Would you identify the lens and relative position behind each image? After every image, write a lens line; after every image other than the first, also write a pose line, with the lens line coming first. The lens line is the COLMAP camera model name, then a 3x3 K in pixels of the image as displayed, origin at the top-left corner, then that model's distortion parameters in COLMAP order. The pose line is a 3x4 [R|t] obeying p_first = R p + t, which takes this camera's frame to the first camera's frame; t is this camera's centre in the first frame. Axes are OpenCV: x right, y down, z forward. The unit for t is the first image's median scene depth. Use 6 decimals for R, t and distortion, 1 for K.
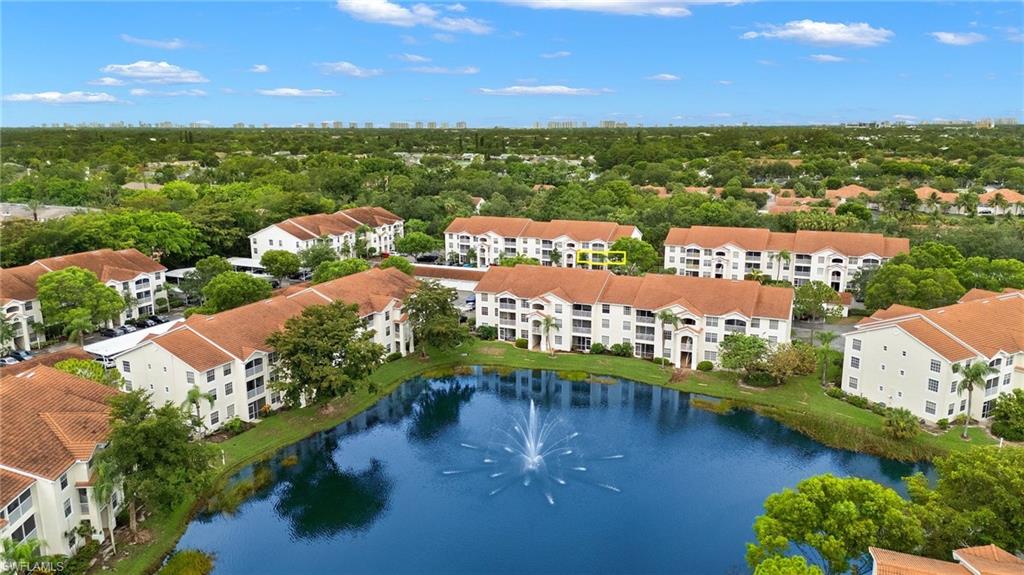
lens RADIAL K [[724.8, 0, 506.6], [0, 724.8, 289.8], [0, 0, 1]] dist [0.040423, -0.007256]
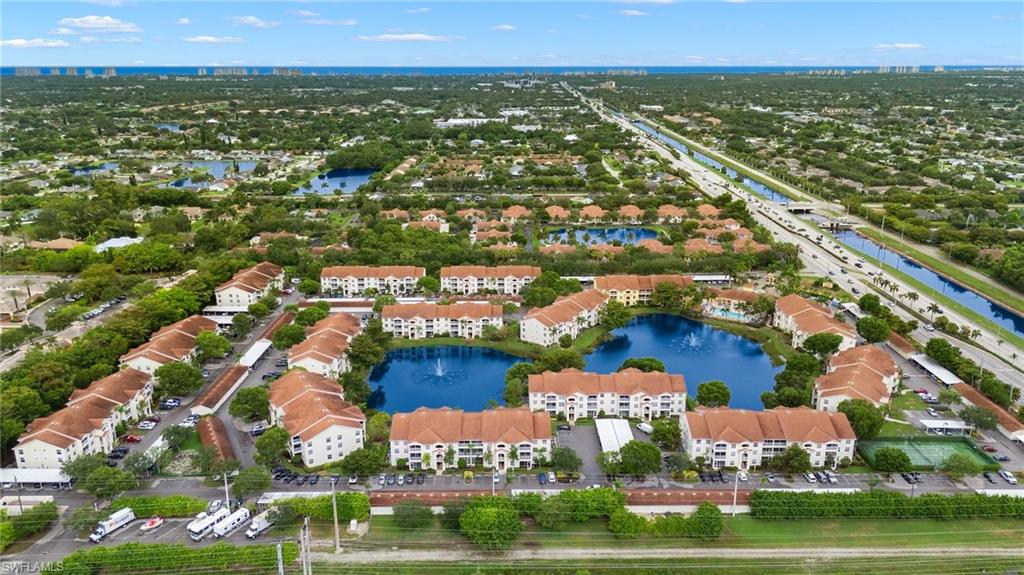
lens RADIAL K [[724.8, 0, 512.8], [0, 724.8, 285.5], [0, 0, 1]] dist [0.040423, -0.007256]
pose [[0.905761, -0.110564, 0.409112, -0.682543], [0.081776, 0.992823, 0.087264, -0.305766], [-0.415824, -0.045585, 0.908302, -1.499427]]
